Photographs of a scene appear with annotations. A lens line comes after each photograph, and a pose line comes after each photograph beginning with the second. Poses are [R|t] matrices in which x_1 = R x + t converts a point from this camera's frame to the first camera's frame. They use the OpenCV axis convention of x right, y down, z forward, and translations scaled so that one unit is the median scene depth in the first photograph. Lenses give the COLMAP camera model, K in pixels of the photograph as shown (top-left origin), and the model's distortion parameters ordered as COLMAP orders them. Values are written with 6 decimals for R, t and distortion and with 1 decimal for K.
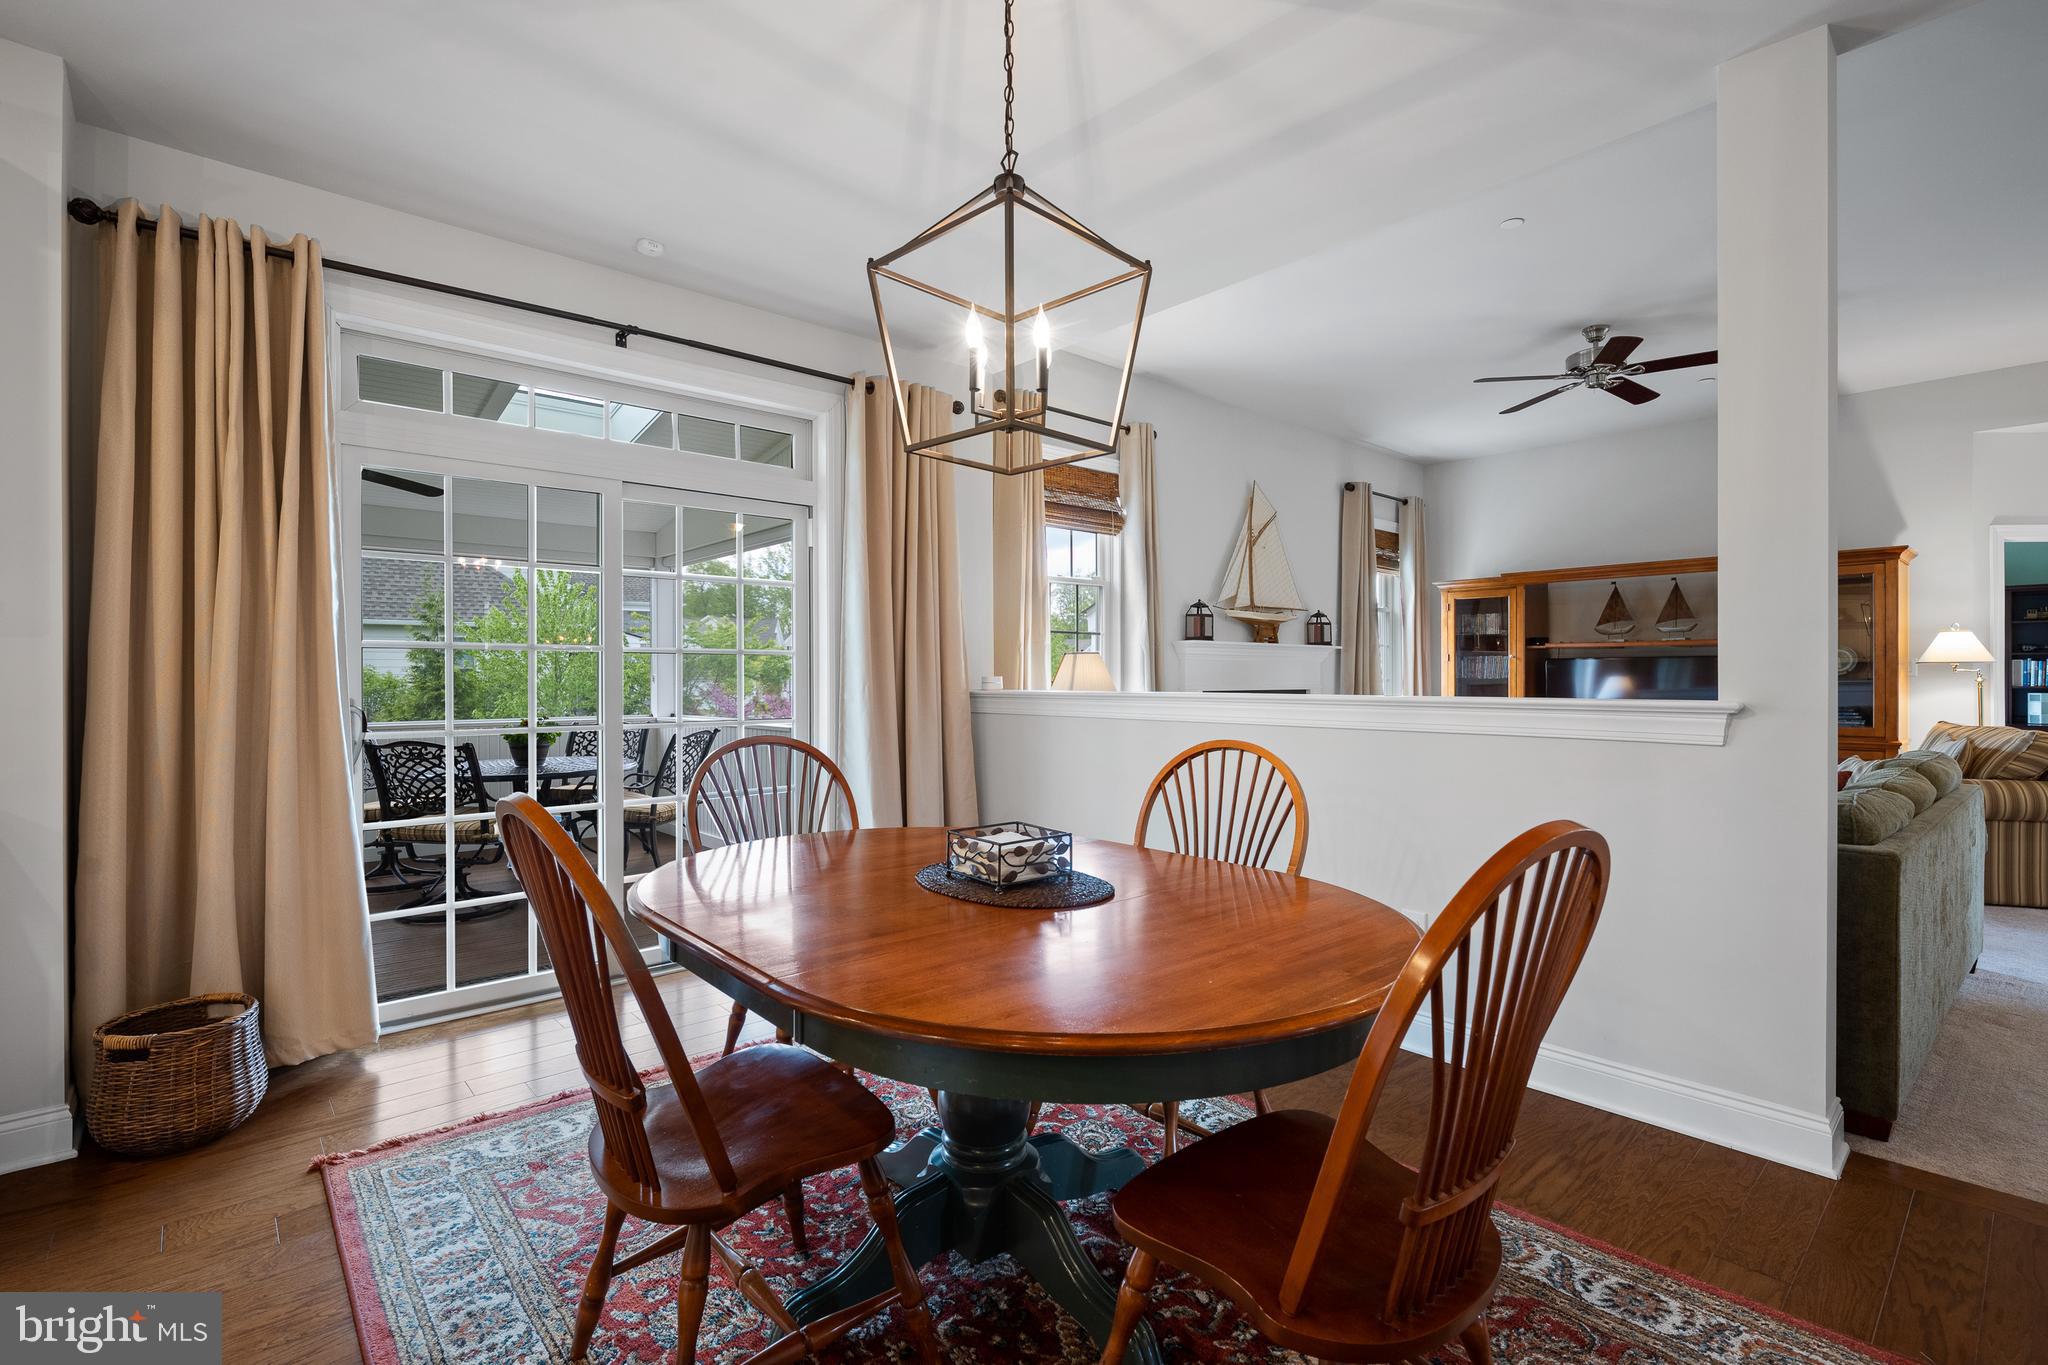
lens RADIAL K [[897.2, 0, 1034.3], [0, 897.2, 683.6], [0, 0, 1]] dist [-0.011576, 0.001089]
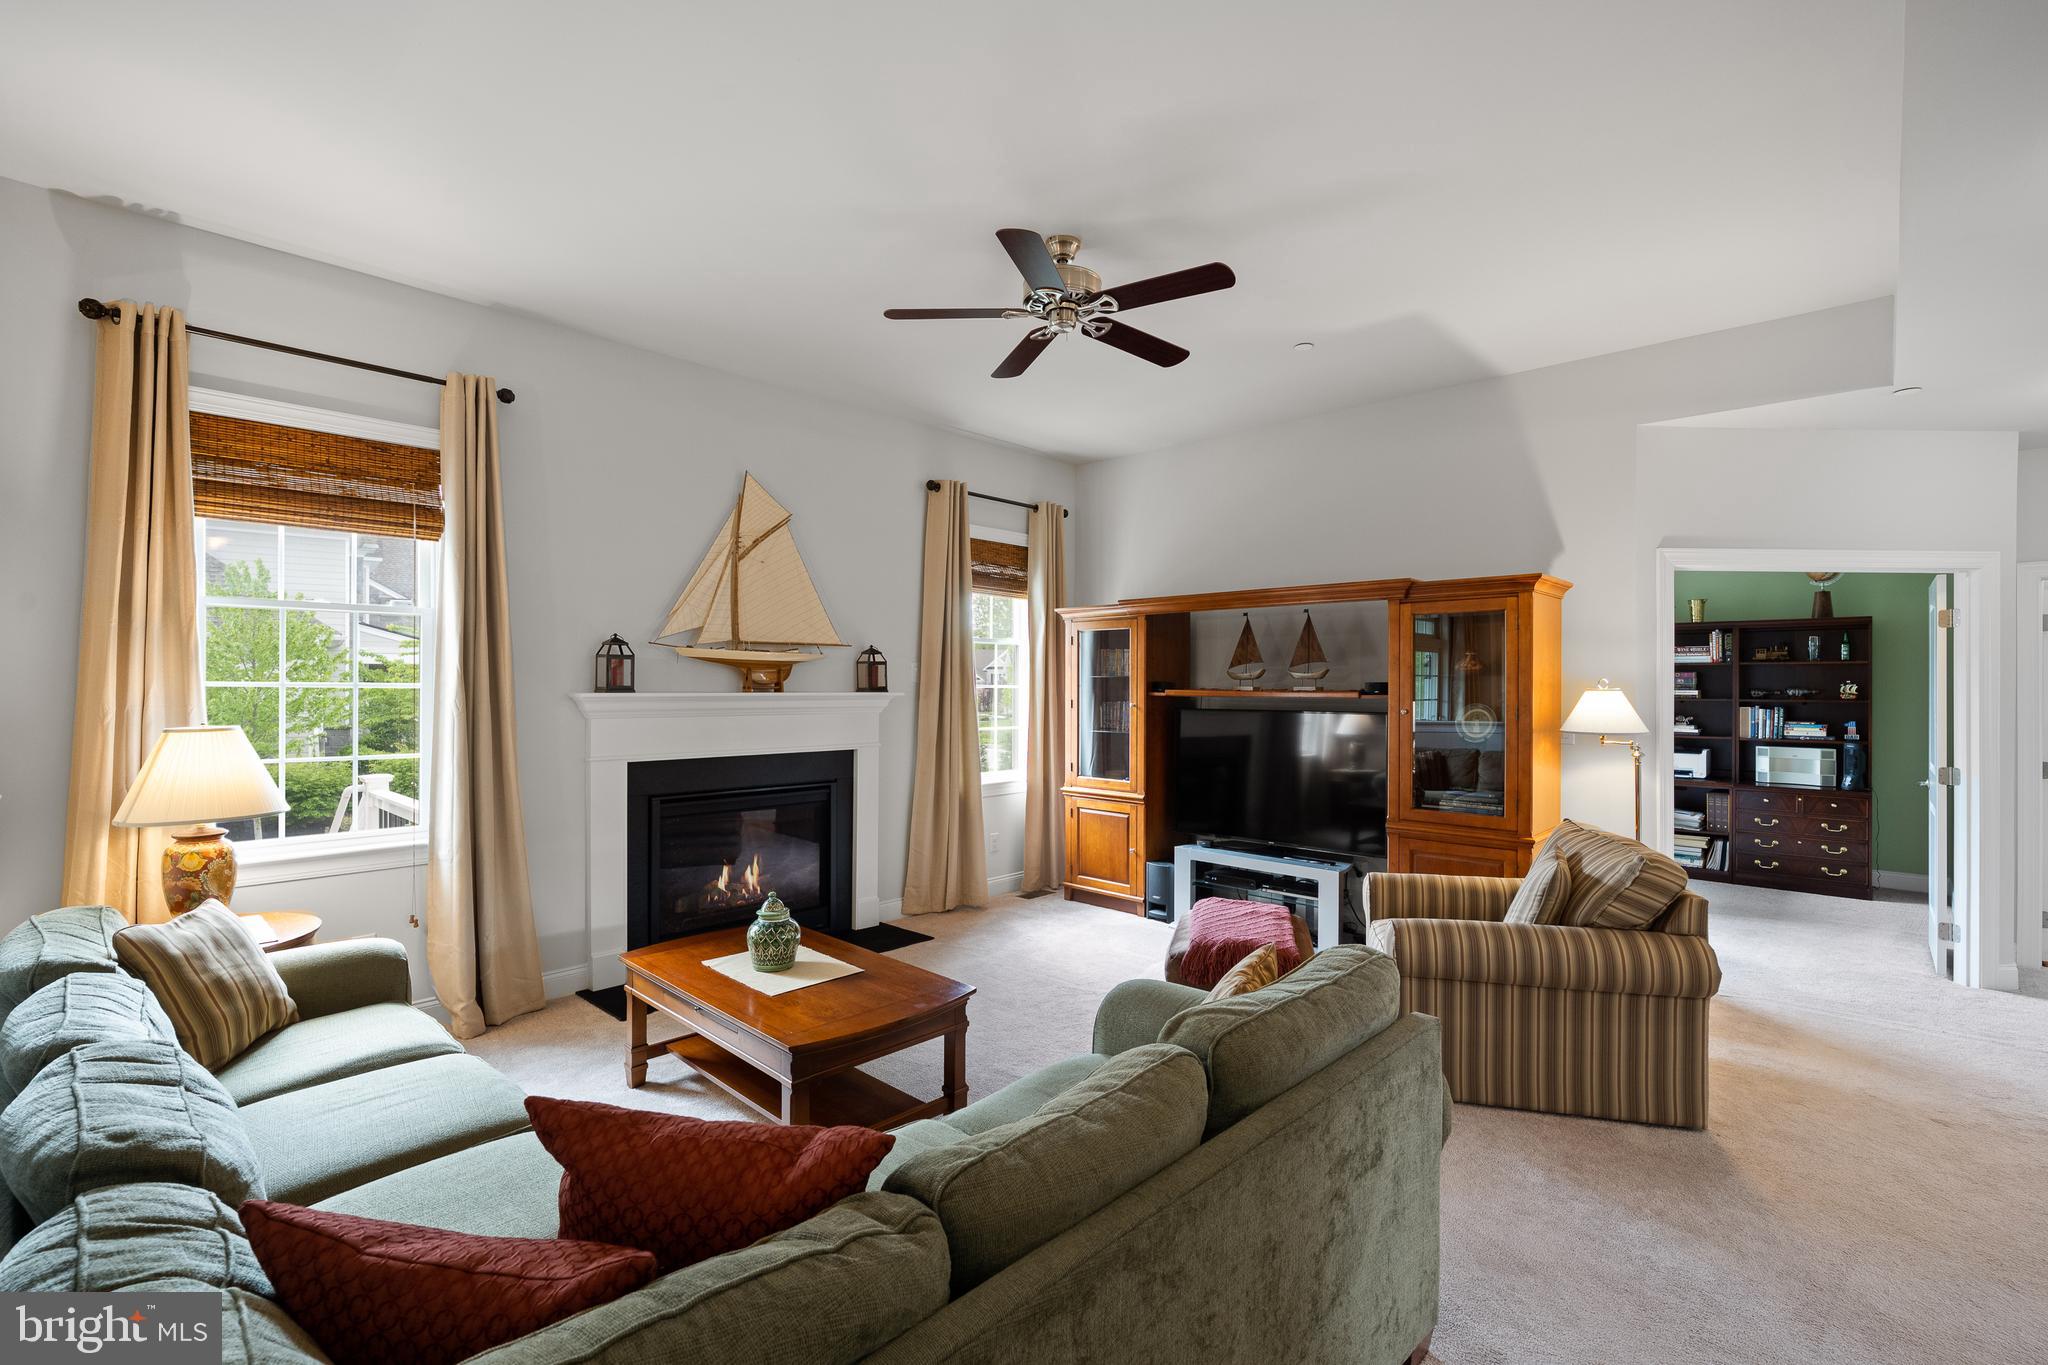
lens RADIAL K [[897.2, 0, 1027.9], [0, 897.2, 684.8], [0, 0, 1]] dist [-0.011576, 0.001089]
pose [[0.995436, 0.005011, 0.095297, 0.398590], [-0.004161, 0.999950, -0.009113, -0.044619], [-0.095338, 0.008675, 0.995407, 0.246584]]
